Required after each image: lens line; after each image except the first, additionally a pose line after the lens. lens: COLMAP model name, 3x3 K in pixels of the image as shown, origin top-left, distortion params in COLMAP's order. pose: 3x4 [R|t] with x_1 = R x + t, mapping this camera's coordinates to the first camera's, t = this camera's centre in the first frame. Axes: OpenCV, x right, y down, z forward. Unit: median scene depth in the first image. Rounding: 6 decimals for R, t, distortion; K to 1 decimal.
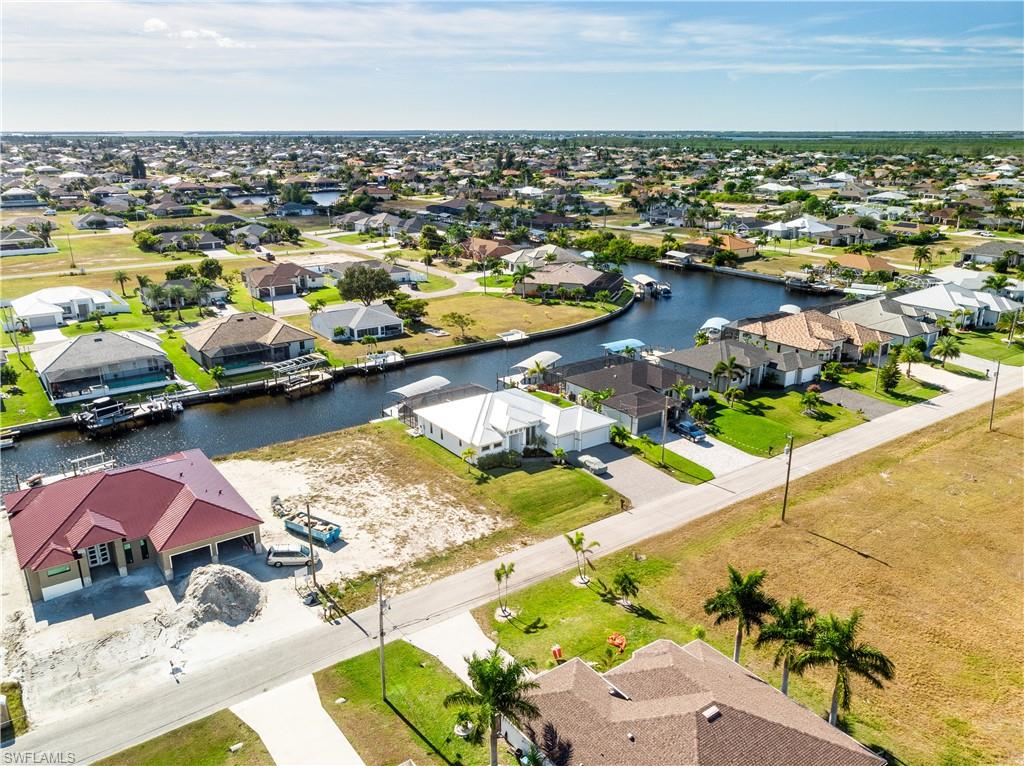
lens RADIAL K [[785.3, 0, 516.0], [0, 785.3, 384.1], [0, 0, 1]] dist [0.008511, 0.000510]
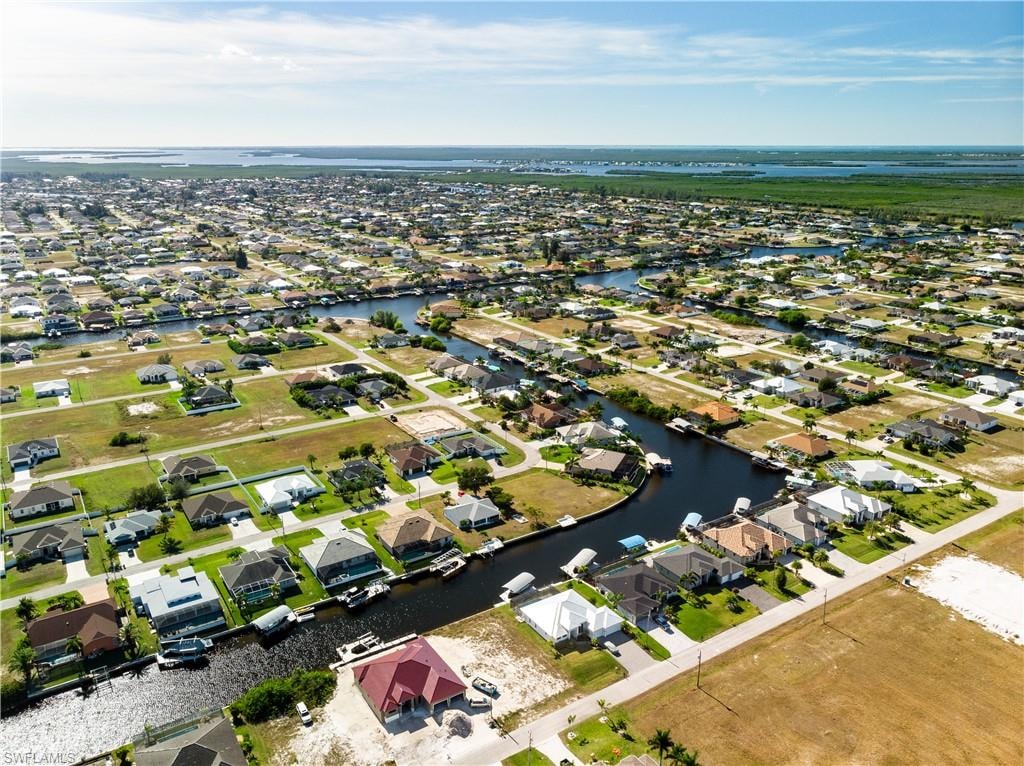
lens RADIAL K [[773.6, 0, 515.8], [0, 773.6, 381.6], [0, 0, 1]] dist [0.005861, -0.000198]
pose [[0.998771, 0.013190, -0.047786, -0.051086], [-0.013868, 0.999807, -0.013894, -0.451104], [0.047593, 0.014540, 0.998761, -0.835988]]
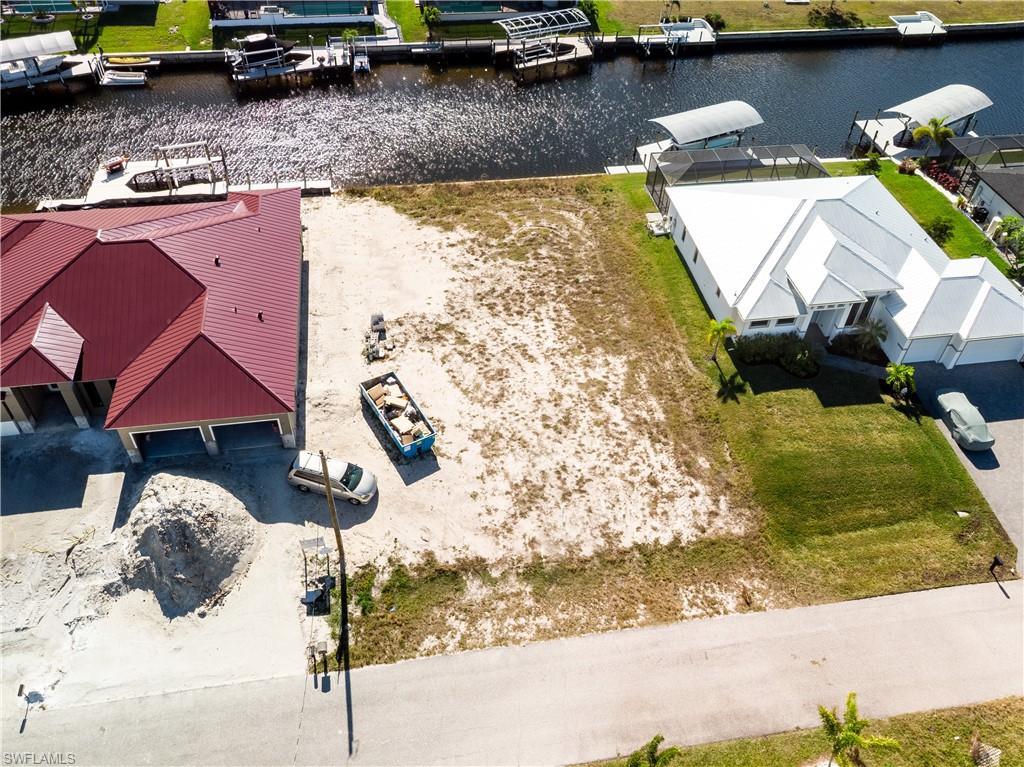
lens RADIAL K [[812.5, 0, 511.2], [0, 812.5, 358.2], [0, 0, 1]] dist [0.015880, -0.006037]
pose [[0.894211, 0.328817, -0.303755, -0.011237], [-0.168767, 0.876122, 0.451583, -0.092962], [0.414614, -0.352547, 0.838931, 0.378251]]
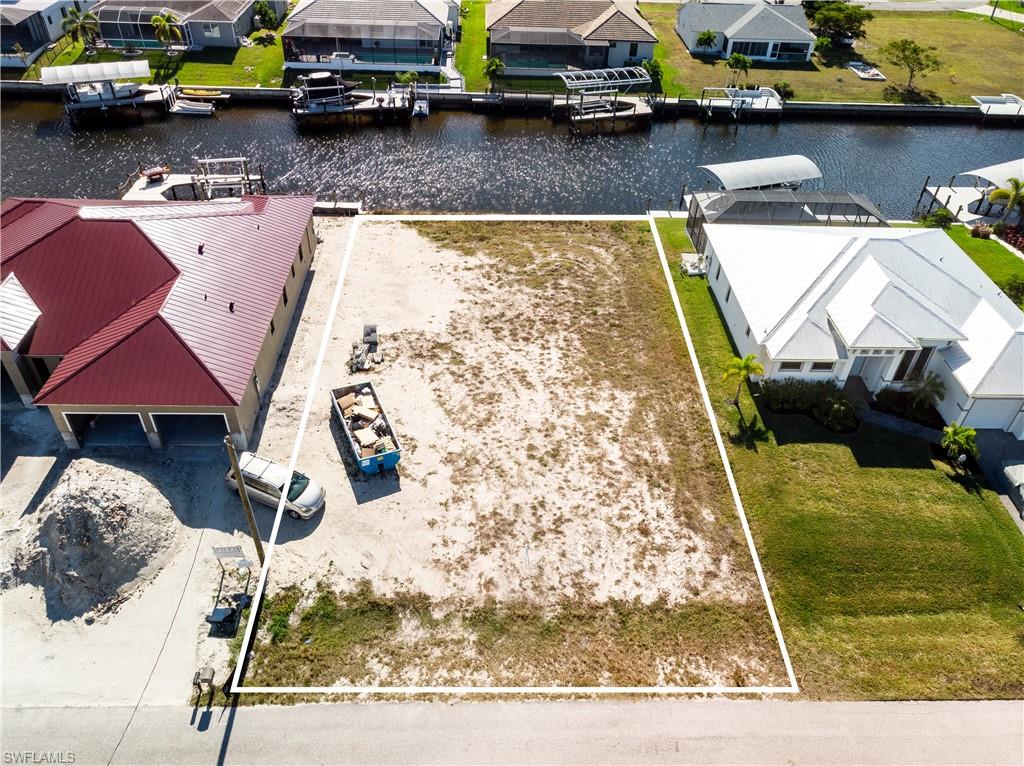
lens RADIAL K [[759.6, 0, 515.3], [0, 759.6, 384.2], [0, 0, 1]] dist [0.007739, 0.009995]
pose [[0.827995, 0.378570, -0.413654, 0.012693], [-0.207422, 0.892153, 0.401297, -0.042456], [0.520962, -0.246471, 0.817221, 0.447554]]
